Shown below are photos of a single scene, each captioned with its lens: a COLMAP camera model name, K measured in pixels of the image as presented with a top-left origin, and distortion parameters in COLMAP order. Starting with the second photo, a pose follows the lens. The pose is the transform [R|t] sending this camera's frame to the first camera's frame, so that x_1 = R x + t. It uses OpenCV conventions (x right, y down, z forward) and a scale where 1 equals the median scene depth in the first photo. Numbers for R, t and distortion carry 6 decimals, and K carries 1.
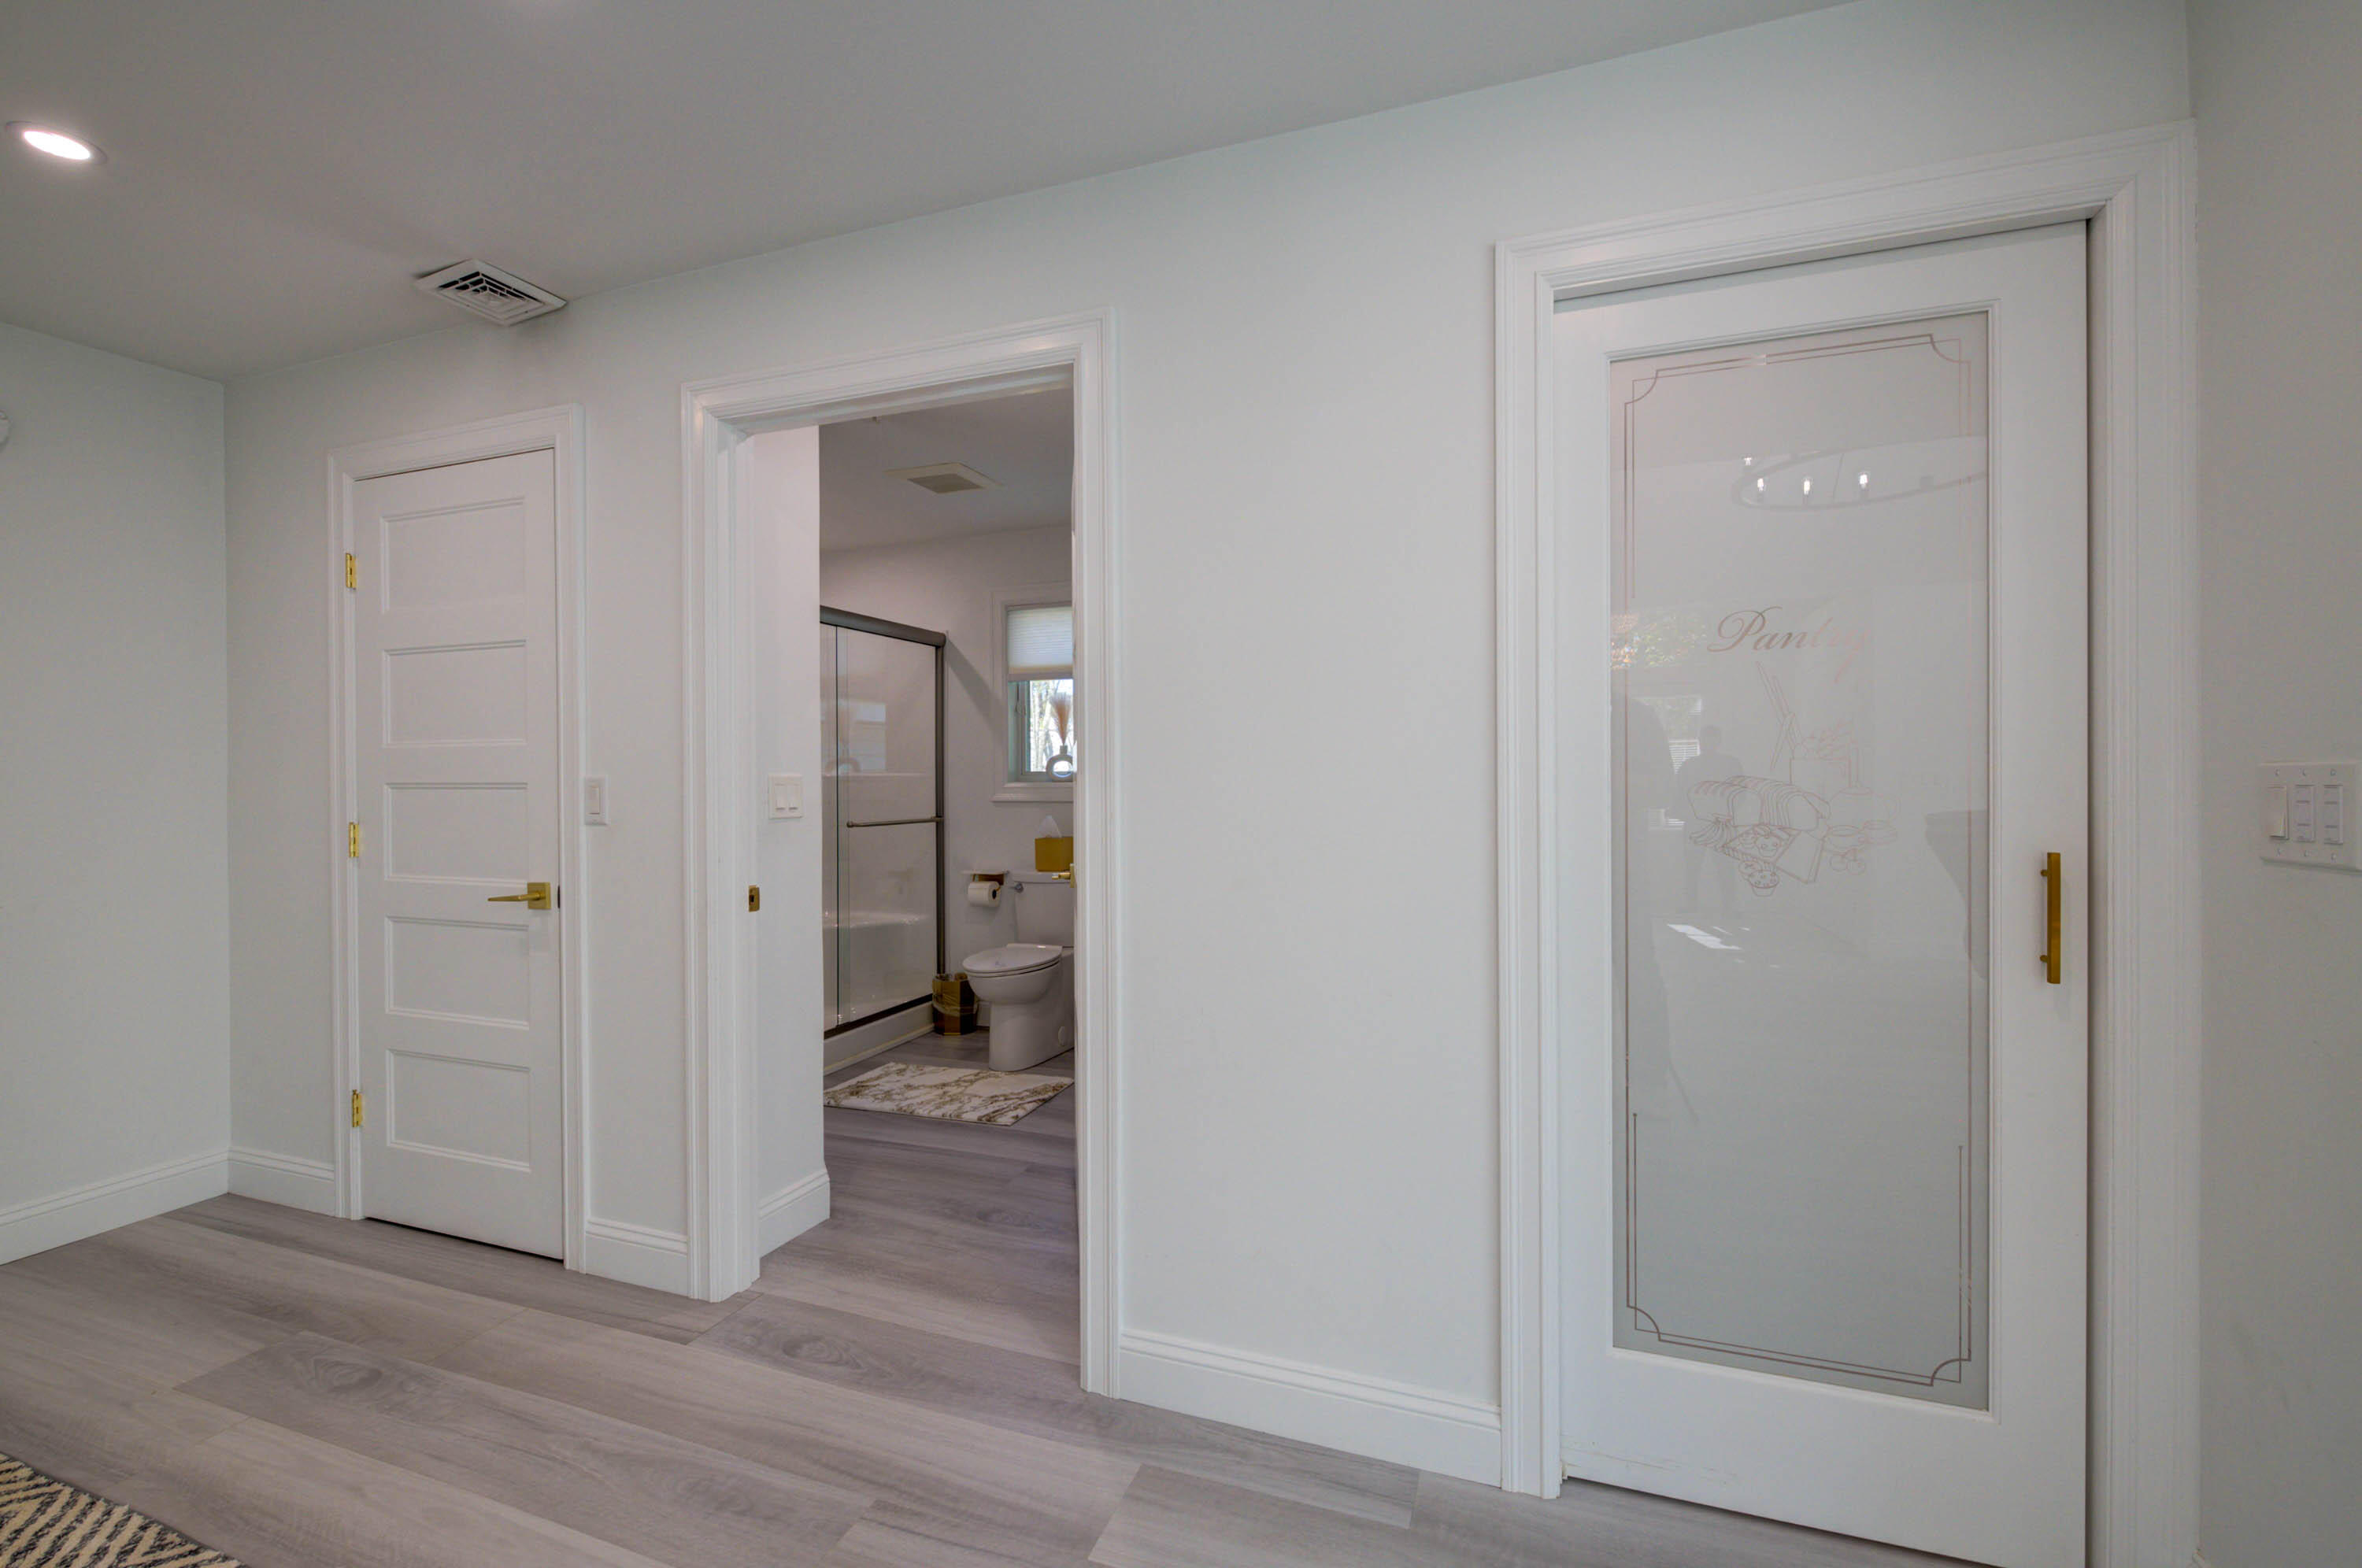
lens RADIAL K [[1020.4, 0, 1179.1], [0, 1020.4, 779.1], [0, 0, 1]] dist [-0.000863, -0.000099]
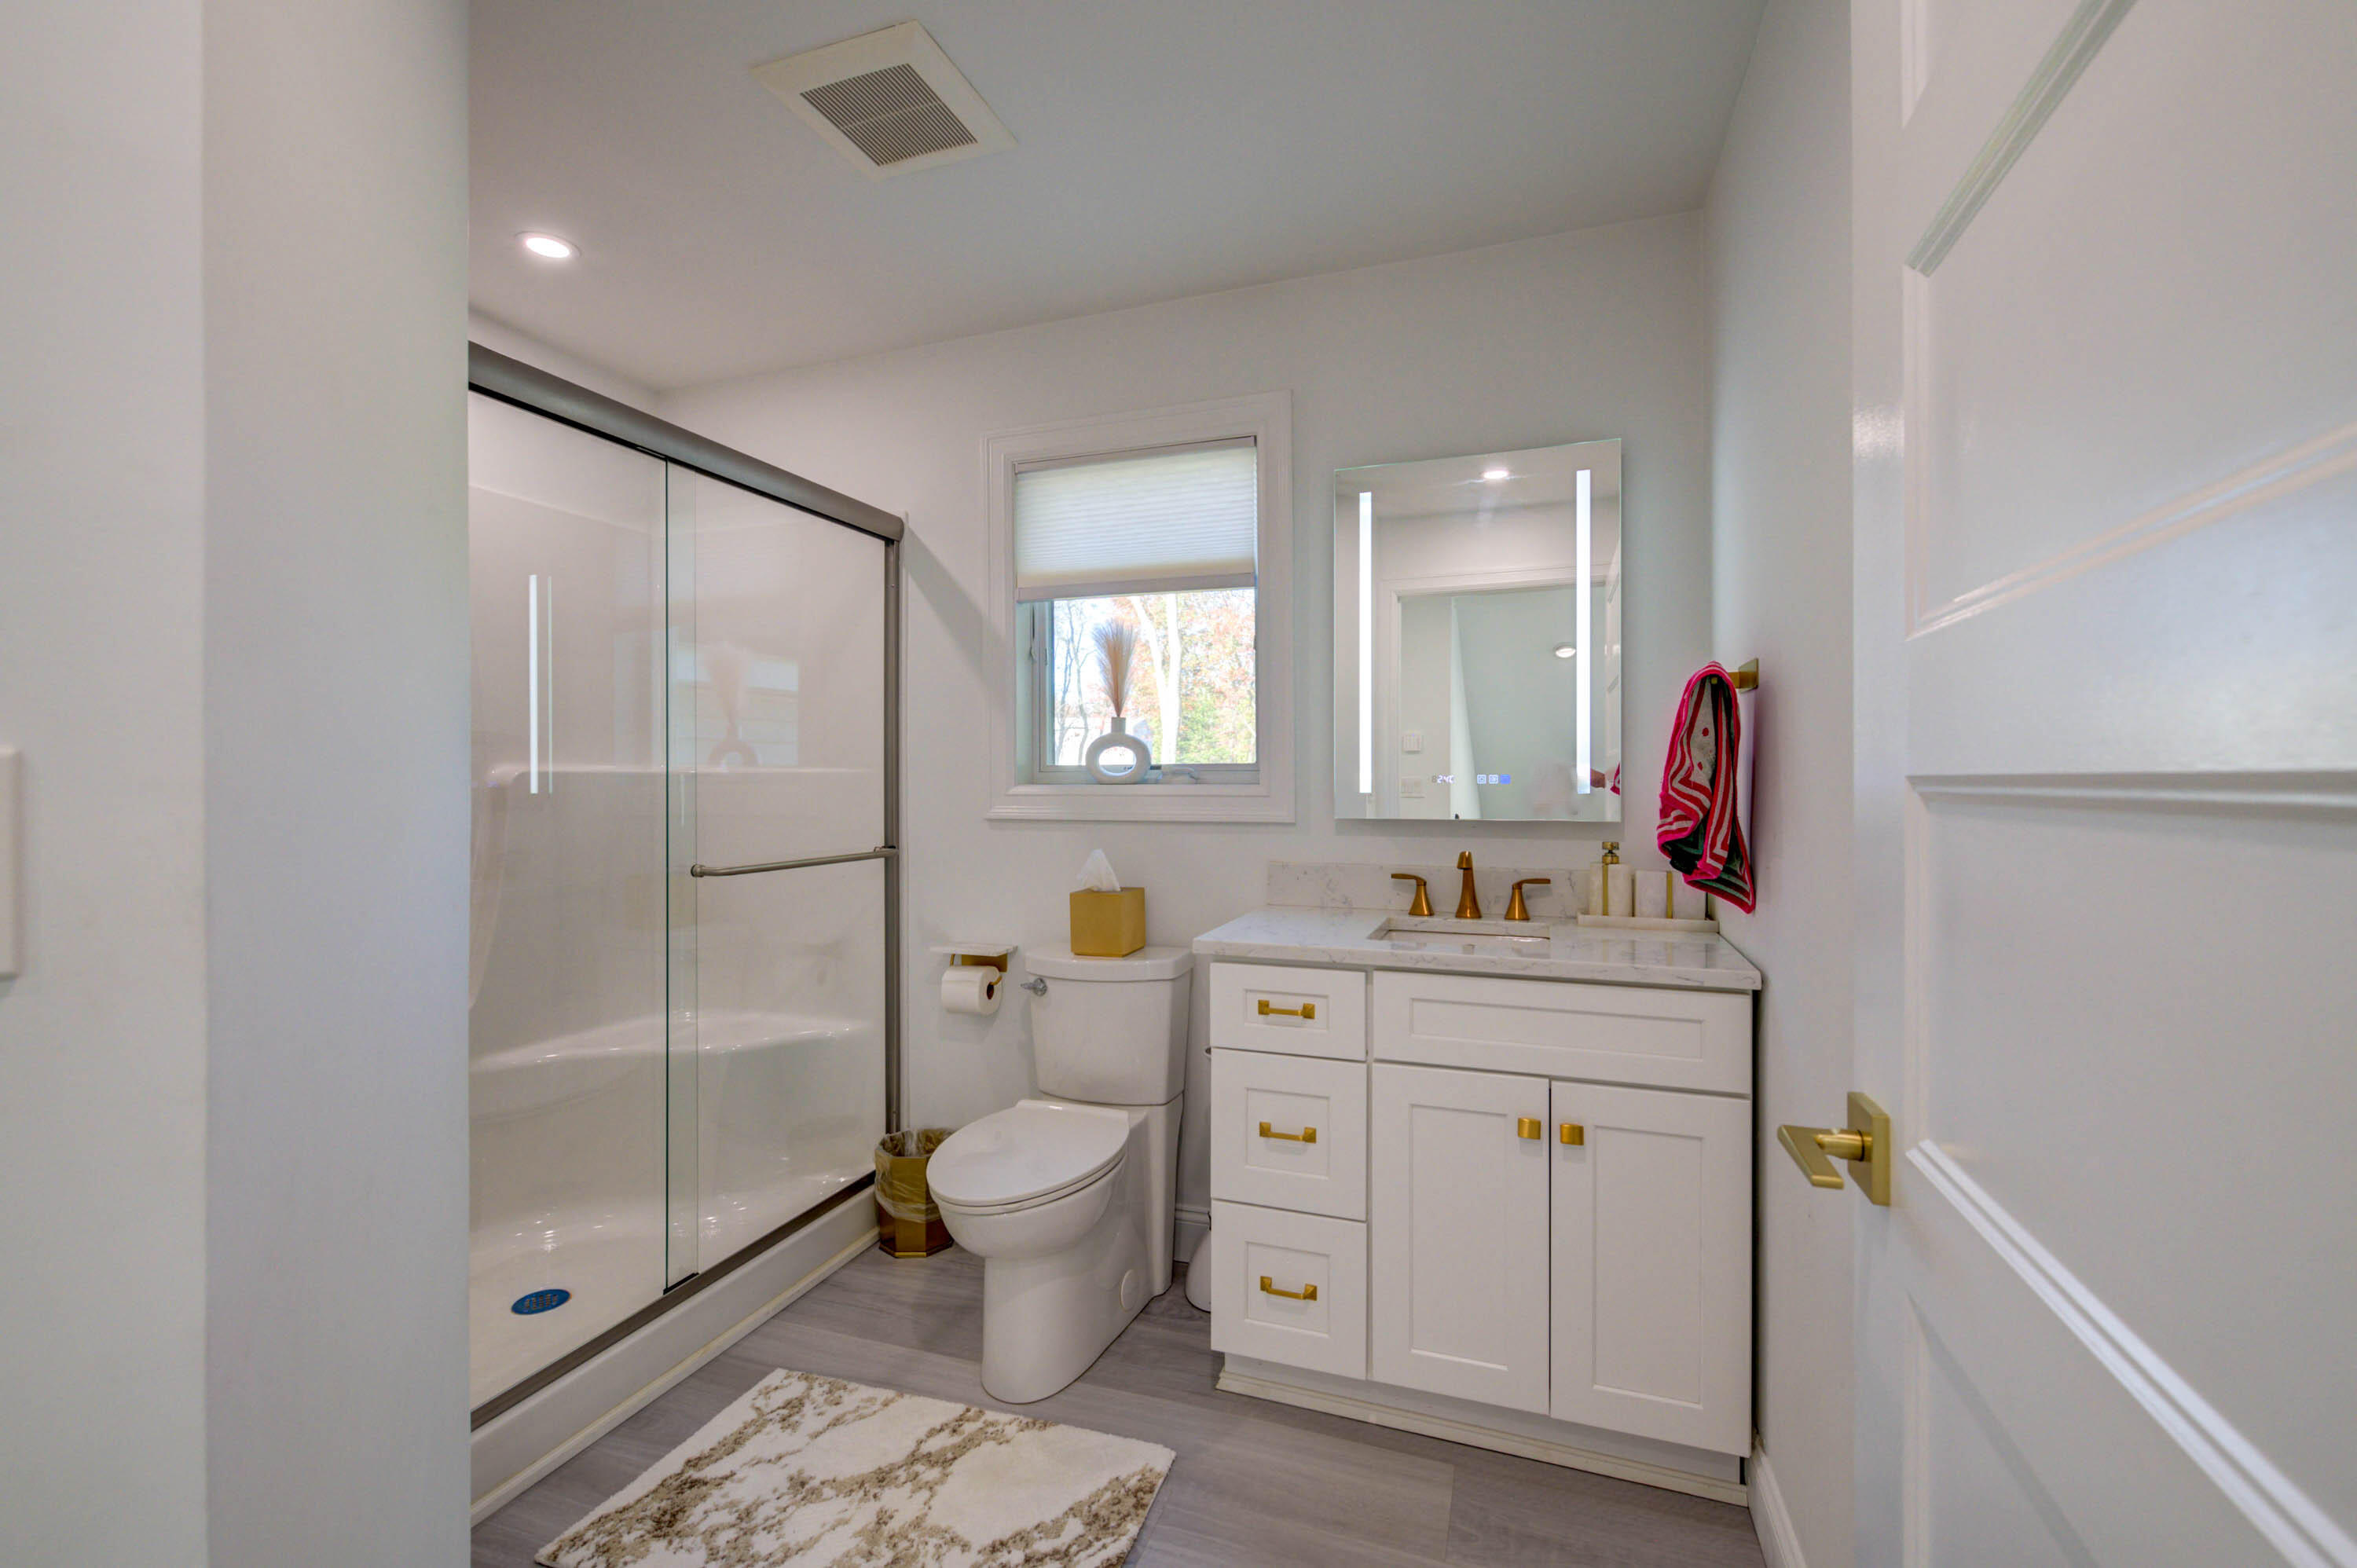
lens RADIAL K [[1018.3, 0, 1182.0], [0, 1018.3, 788.2], [0, 0, 1]] dist [-0.000863, -0.000099]
pose [[0.999801, 0.003677, 0.019593, -0.089829], [-0.003768, 0.999982, 0.004612, 0.001710], [-0.019576, -0.004685, 0.999797, 0.454597]]
